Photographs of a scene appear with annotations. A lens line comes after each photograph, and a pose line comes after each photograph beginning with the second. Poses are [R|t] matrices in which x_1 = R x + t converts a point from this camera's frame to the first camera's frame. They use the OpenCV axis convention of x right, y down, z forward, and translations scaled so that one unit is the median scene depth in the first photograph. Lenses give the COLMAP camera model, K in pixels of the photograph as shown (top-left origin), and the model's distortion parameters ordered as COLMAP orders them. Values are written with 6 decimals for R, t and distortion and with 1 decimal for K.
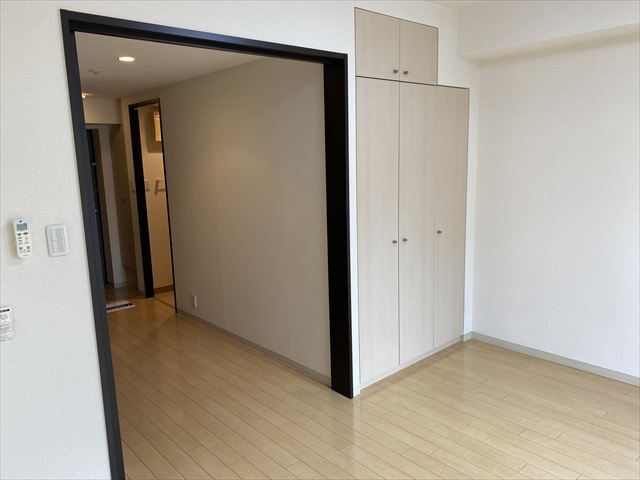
lens RADIAL K [[488.0, 0, 320.2], [0, 488.0, 238.5], [0, 0, 1]] dist [0.013212, 0.002892]
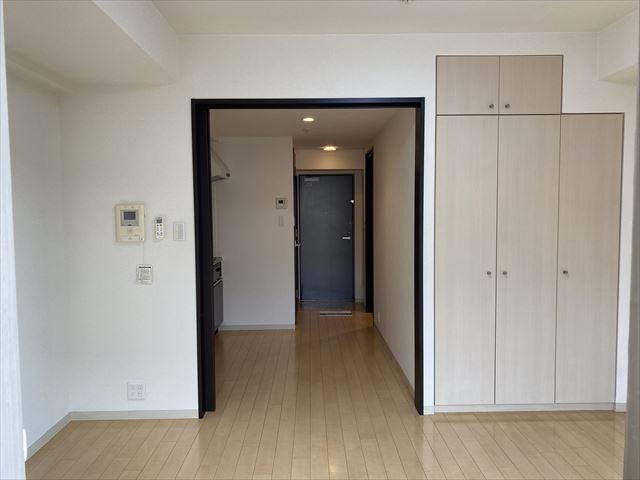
lens RADIAL K [[488.0, 0, 321.6], [0, 488.0, 238.7], [0, 0, 1]] dist [0.013212, 0.002892]
pose [[0.762632, 0.060987, -0.643952, 0.555560], [-0.123097, 0.991035, -0.051926, 0.033108], [0.635012, 0.118869, 0.763302, 0.017619]]
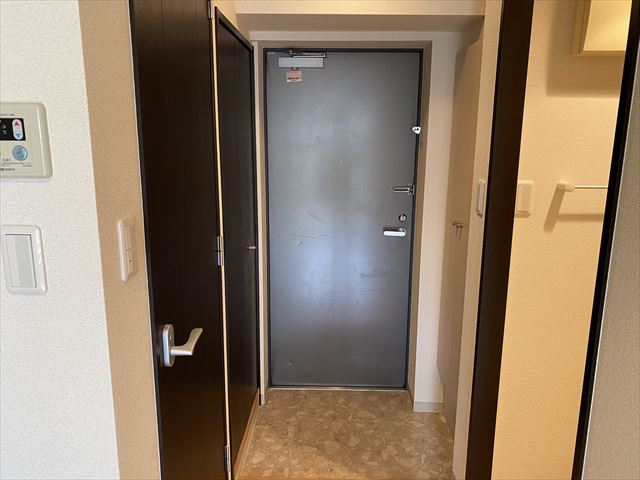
lens RADIAL K [[488.0, 0, 320.0], [0, 488.0, 237.2], [0, 0, 1]] dist [0.013212, 0.002892]
pose [[0.718657, 0.174206, -0.673189, -0.410155], [-0.148275, 0.984236, 0.096408, -0.167834], [0.679372, 0.030533, 0.733159, 1.202805]]
